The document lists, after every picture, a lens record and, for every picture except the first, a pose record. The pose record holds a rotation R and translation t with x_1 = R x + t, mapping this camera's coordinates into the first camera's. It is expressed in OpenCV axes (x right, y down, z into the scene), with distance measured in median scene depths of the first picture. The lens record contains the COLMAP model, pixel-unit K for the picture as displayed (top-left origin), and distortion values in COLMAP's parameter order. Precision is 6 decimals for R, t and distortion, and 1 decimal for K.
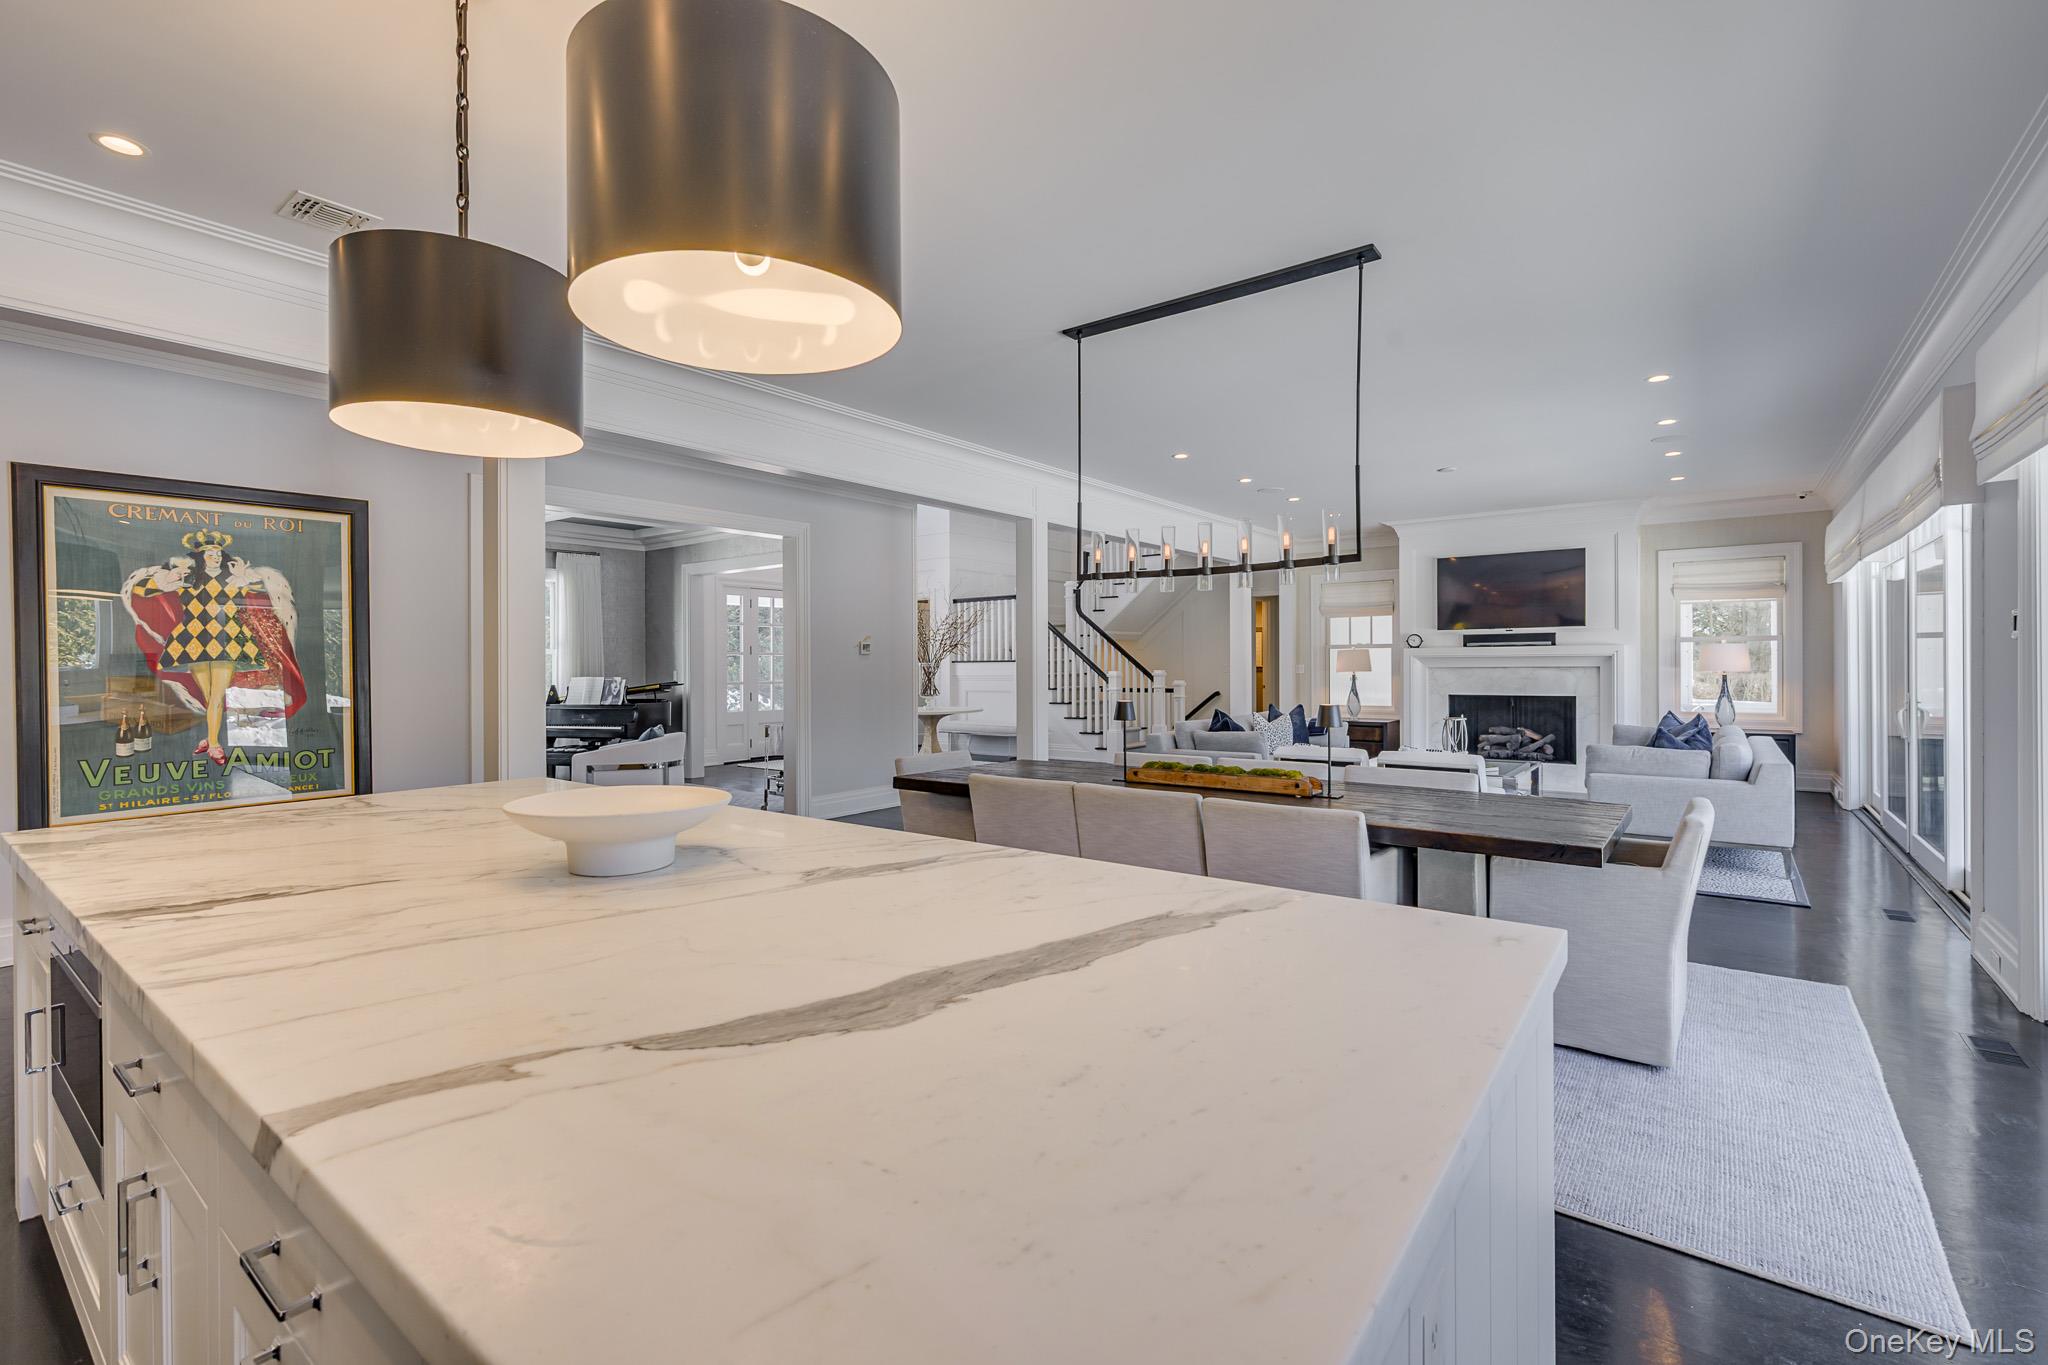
lens RADIAL K [[843.8, 0, 1024.0], [0, 843.8, 682.5], [0, 0, 1]] dist [0.001221, 0.000033]
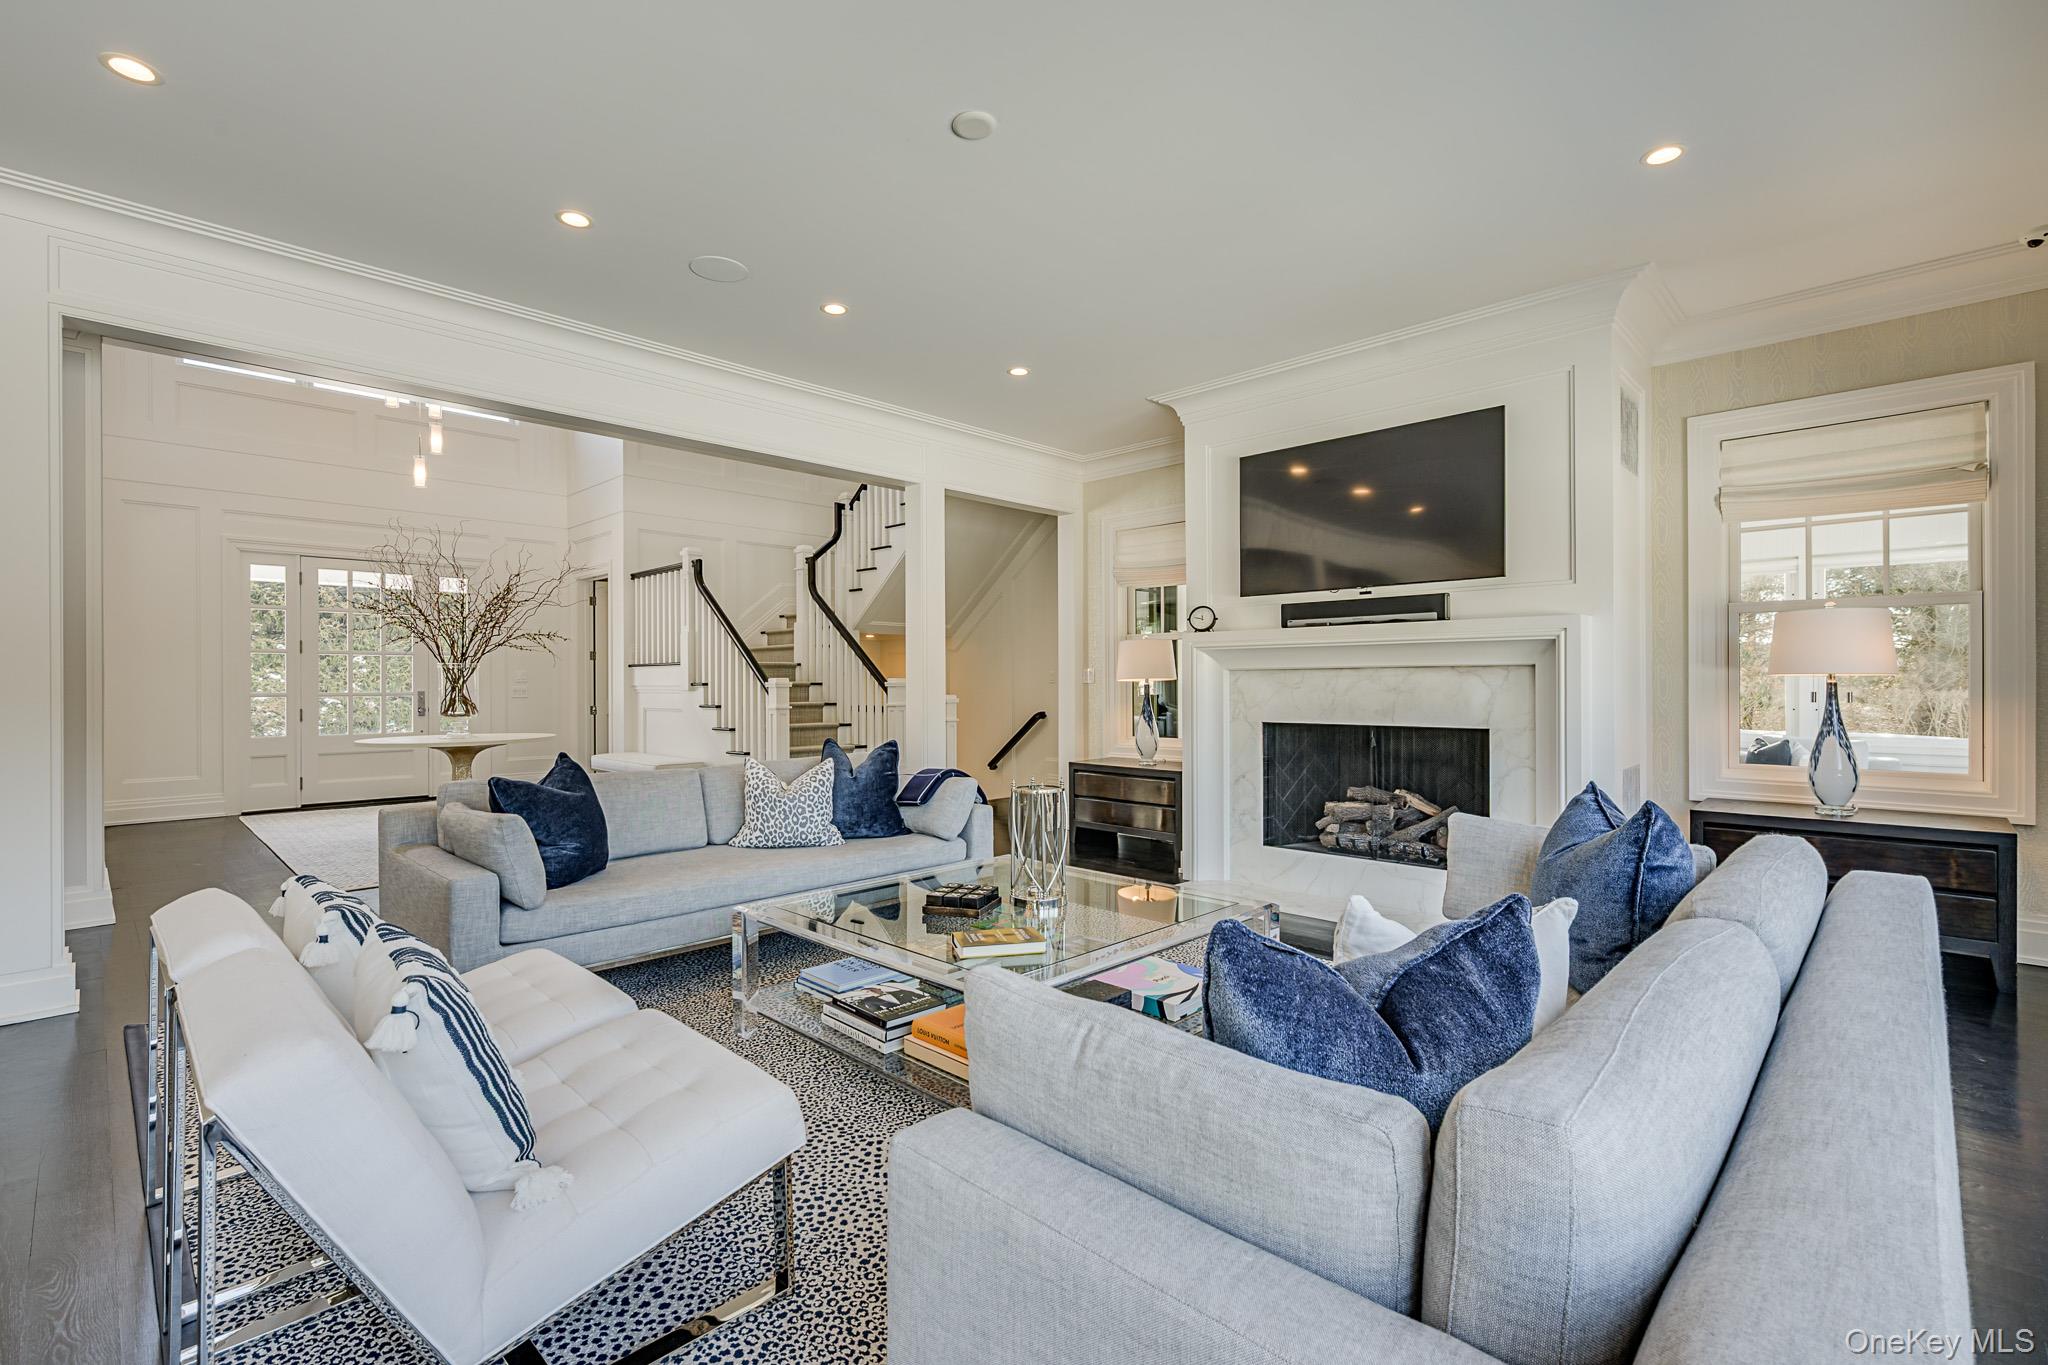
lens RADIAL K [[936.6, 0, 962.4], [0, 936.6, 694.4], [0, 0, 1]] dist [0.002891, 0.001148]
pose [[0.994436, 0.003110, -0.105295, 0.403226], [-0.003580, 0.999984, -0.004271, 0.000667], [0.105280, 0.004624, 0.994432, 0.437906]]
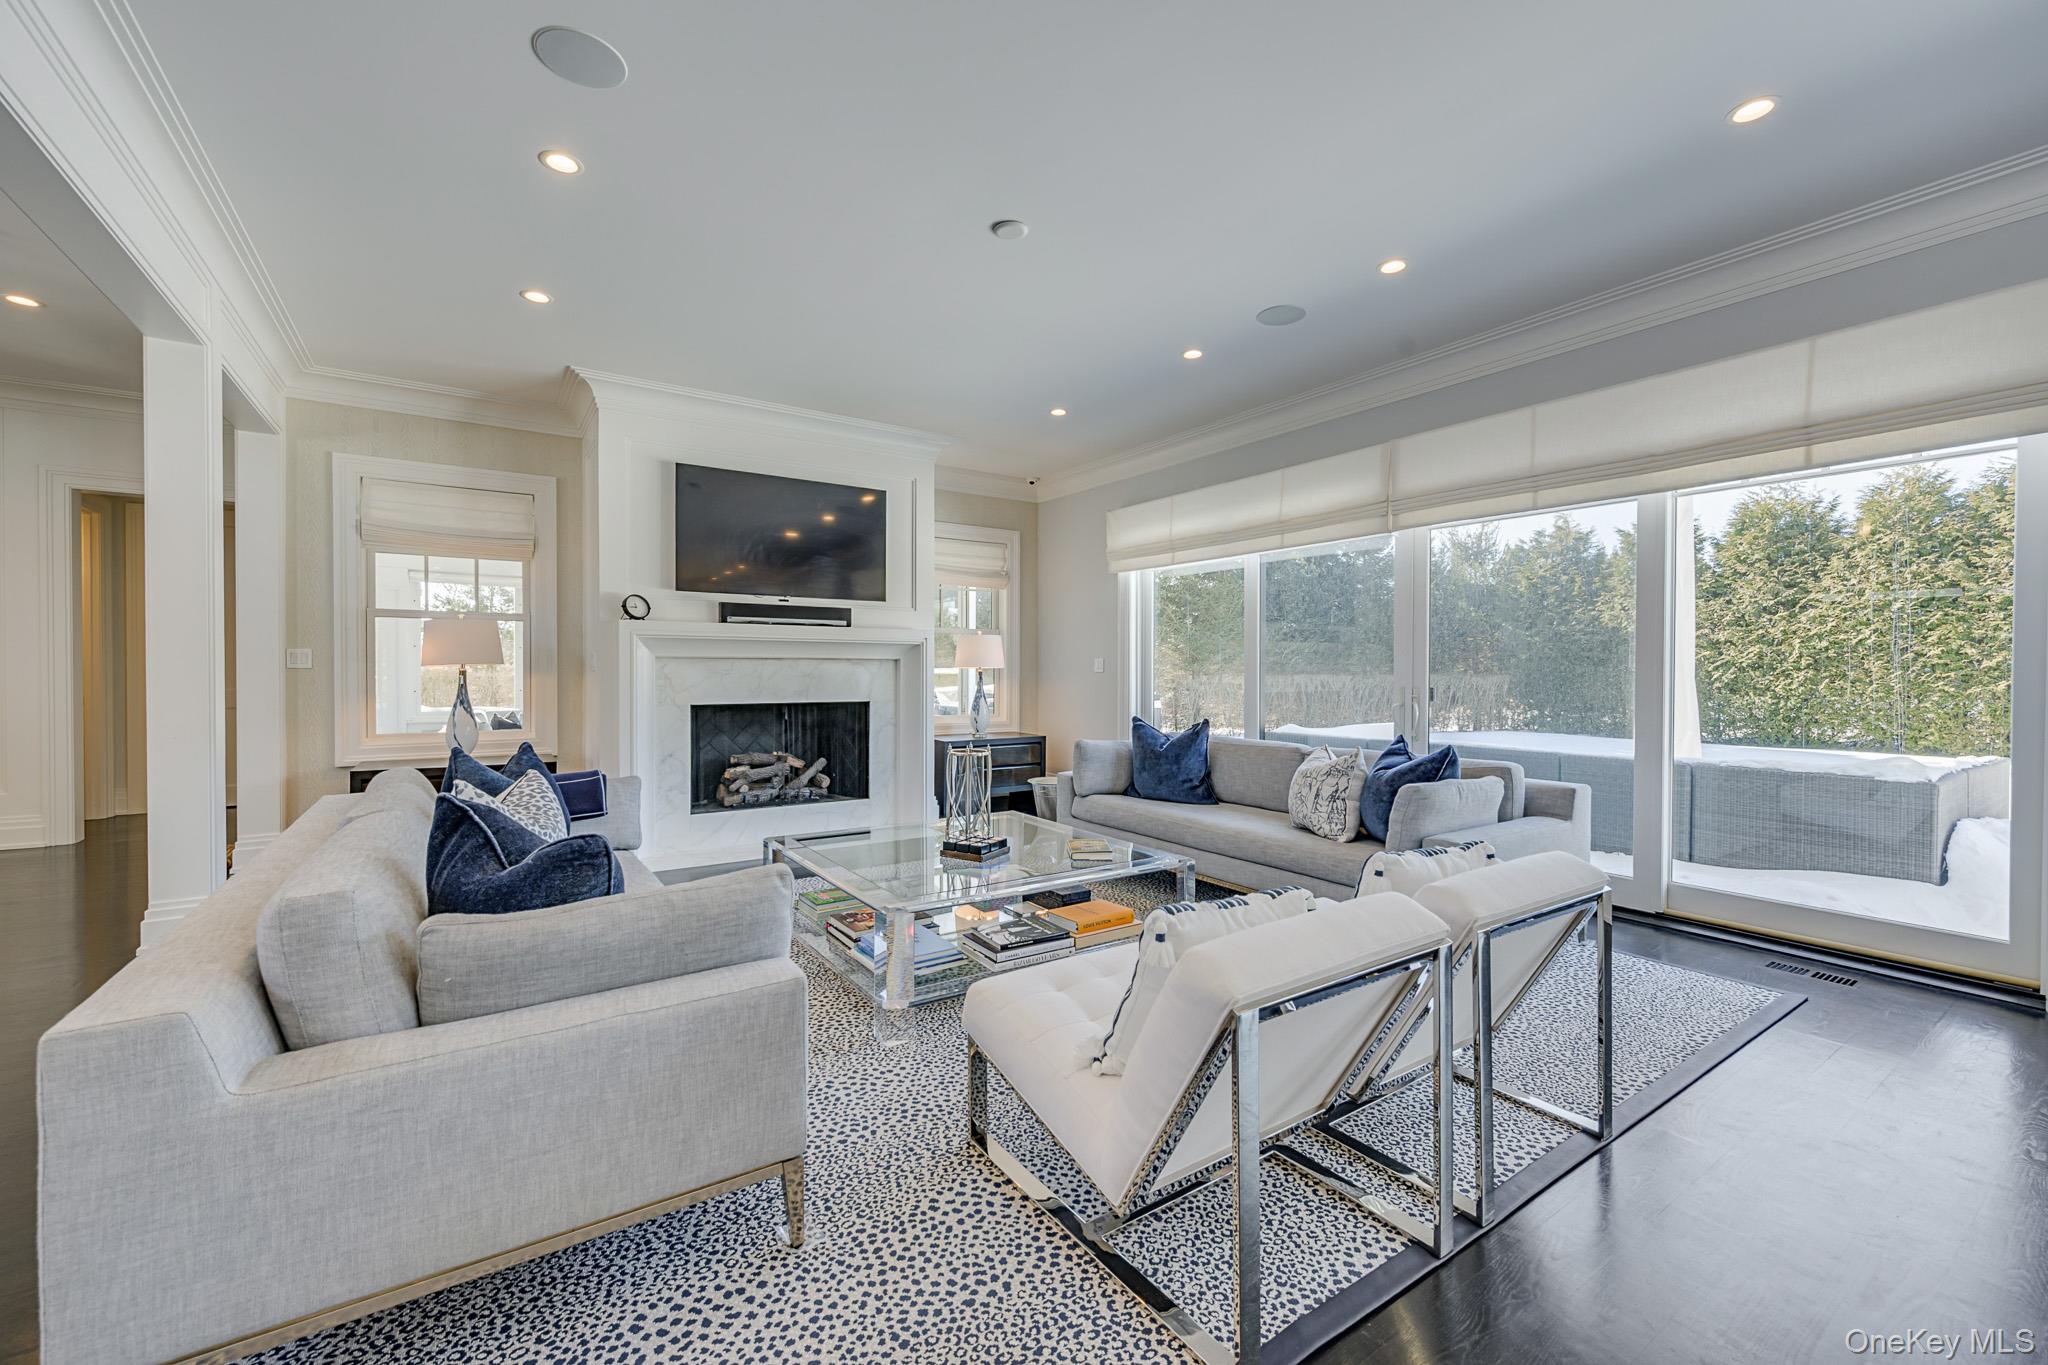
lens RADIAL K [[843.8, 0, 1024.0], [0, 843.8, 682.5], [0, 0, 1]] dist [0.001221, 0.000033]
pose [[0.291991, -0.001950, 0.956419, 0.019871], [0.012443, 0.999921, -0.001760, 0.003516], [-0.956340, 0.012415, 0.291992, 0.648346]]
